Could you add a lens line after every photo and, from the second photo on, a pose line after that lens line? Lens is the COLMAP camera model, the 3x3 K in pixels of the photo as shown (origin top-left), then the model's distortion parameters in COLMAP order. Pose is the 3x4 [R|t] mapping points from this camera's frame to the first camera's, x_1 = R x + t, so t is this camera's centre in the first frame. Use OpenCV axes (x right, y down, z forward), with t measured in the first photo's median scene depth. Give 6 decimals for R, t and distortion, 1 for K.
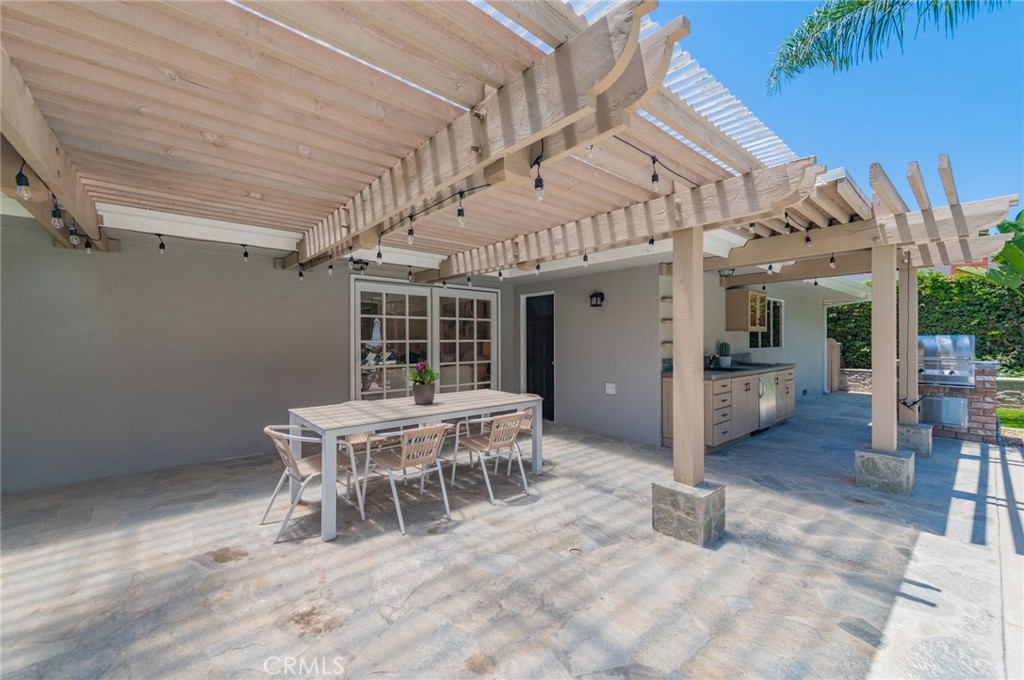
lens RADIAL K [[412.3, 0, 512.0], [0, 412.3, 340.0], [0, 0, 1]] dist [0.007865, -0.000429]
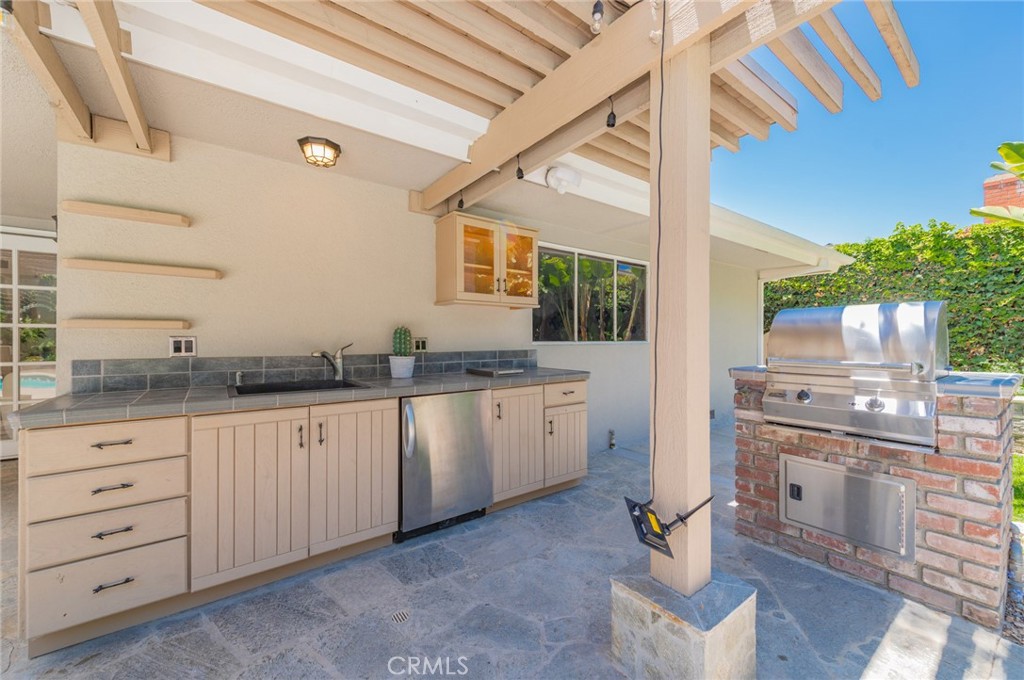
lens RADIAL K [[402.1, 0, 514.0], [0, 402.1, 341.2], [0, 0, 1]] dist [0.009093, -0.000410]
pose [[0.997443, 0.004021, -0.071358, 0.616940], [-0.003777, 0.999987, 0.003555, 0.019386], [0.071371, -0.003276, 0.997444, 0.502558]]
